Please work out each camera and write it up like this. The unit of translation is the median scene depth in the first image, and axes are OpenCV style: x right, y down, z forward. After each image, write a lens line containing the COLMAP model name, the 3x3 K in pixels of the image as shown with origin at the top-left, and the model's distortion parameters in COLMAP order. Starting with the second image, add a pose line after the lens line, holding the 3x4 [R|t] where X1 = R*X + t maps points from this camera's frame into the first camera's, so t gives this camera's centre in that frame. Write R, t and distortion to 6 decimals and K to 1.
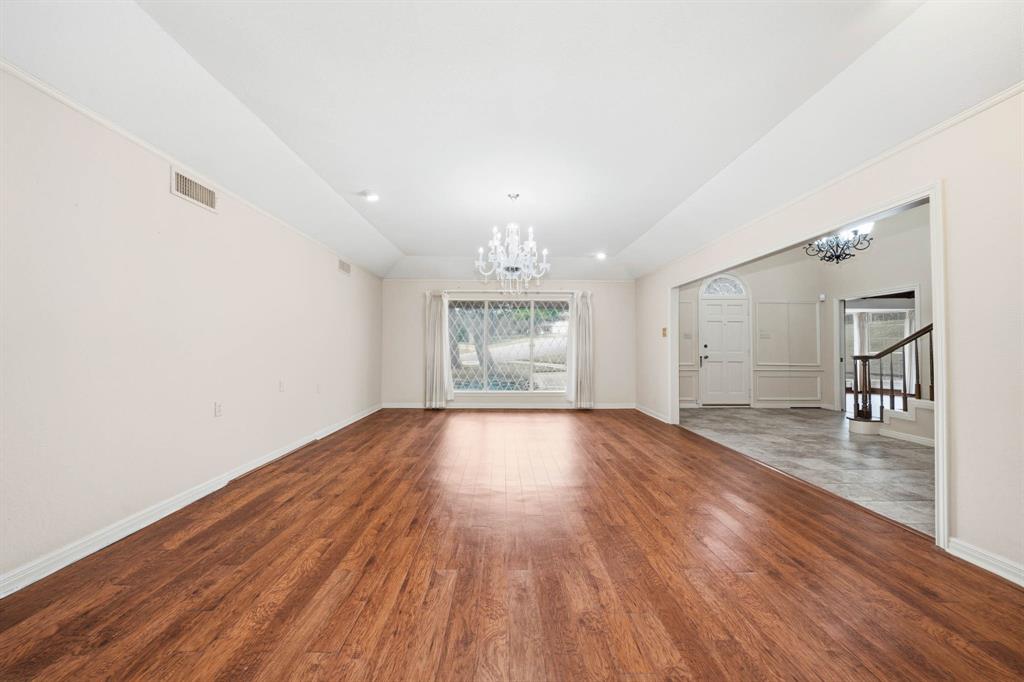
lens RADIAL K [[349.0, 0, 503.3], [0, 349.0, 341.0], [0, 0, 1]] dist [-0.001560, -0.000138]
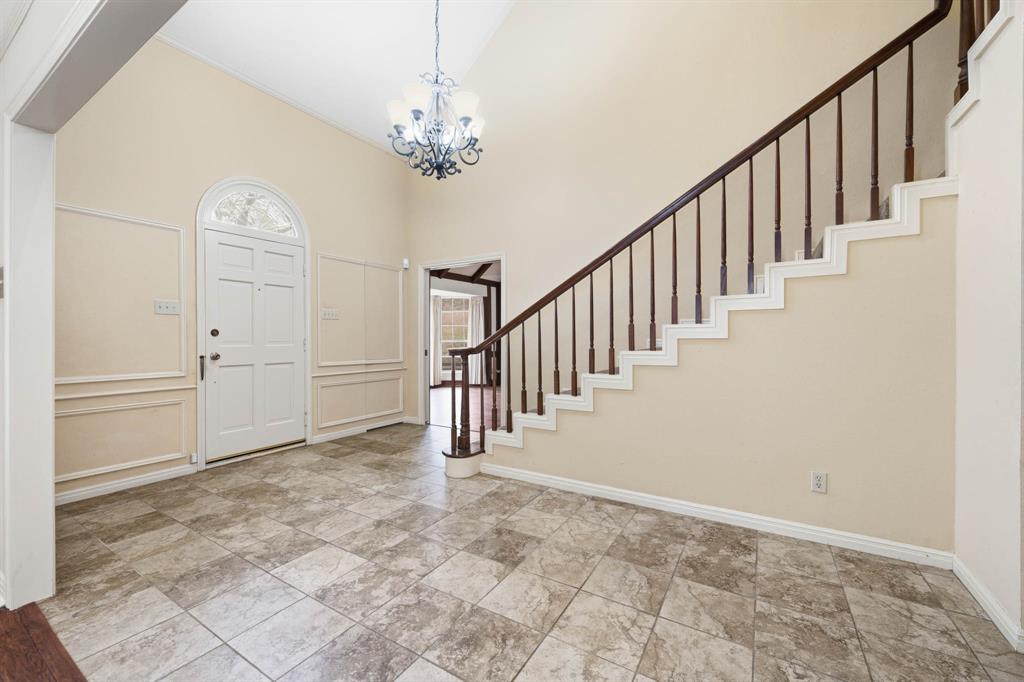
lens RADIAL K [[412.9, 0, 510.5], [0, 412.9, 337.1], [0, 0, 1]] dist [-0.000204, -0.000029]
pose [[0.526835, -0.006071, 0.849946, 0.337963], [-0.015225, 0.999747, 0.016579, 0.005746], [-0.849831, -0.021675, 0.526609, 0.402232]]
